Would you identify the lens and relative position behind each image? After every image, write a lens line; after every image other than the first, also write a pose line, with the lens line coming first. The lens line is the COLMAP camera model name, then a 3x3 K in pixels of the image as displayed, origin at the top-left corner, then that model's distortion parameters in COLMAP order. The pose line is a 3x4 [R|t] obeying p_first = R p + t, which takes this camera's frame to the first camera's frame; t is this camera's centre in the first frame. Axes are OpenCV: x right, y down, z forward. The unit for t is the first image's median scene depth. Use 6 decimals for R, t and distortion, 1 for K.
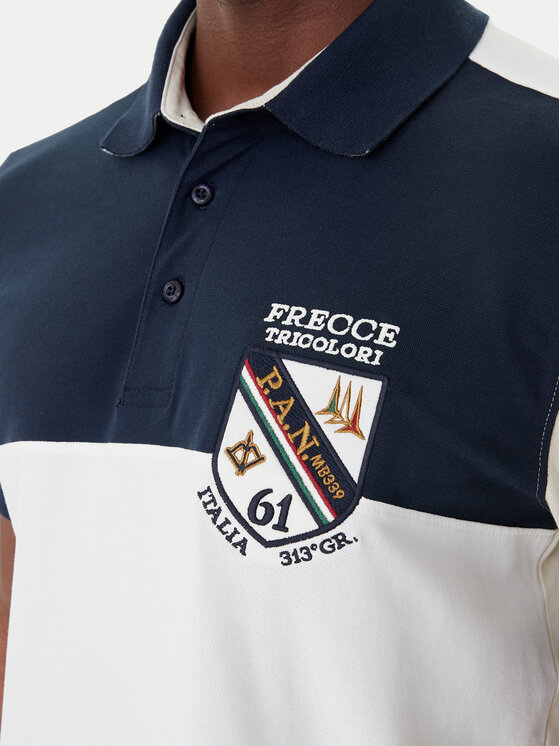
lens RADIAL K [[841.0, 0, 284.0], [0, 841.0, 375.7], [0, 0, 1]] dist [-0.053759, 0.000000]
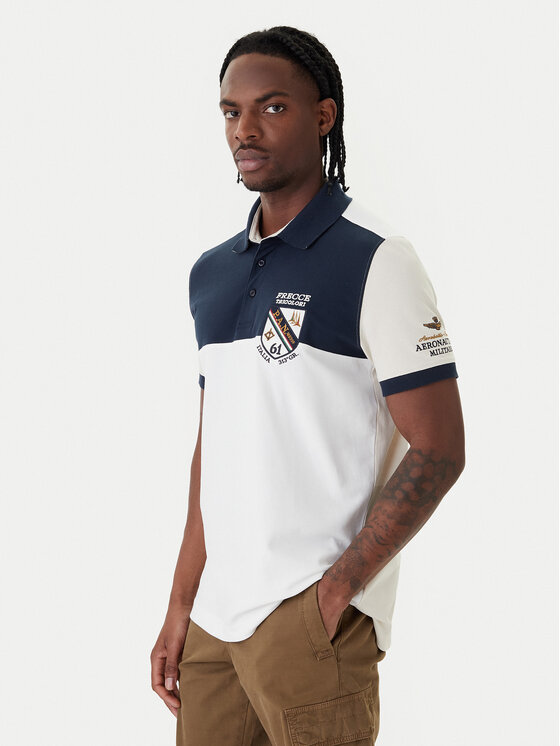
lens RADIAL K [[1021.1, 0, 276.0], [0, 1021.1, 370.1], [0, 0, 1]] dist [-0.027489, 0.000000]
pose [[0.974330, -0.040448, -0.221462, 0.902574], [0.013123, 0.992259, -0.123492, 0.754376], [0.224742, 0.117415, 0.967318, -3.042201]]
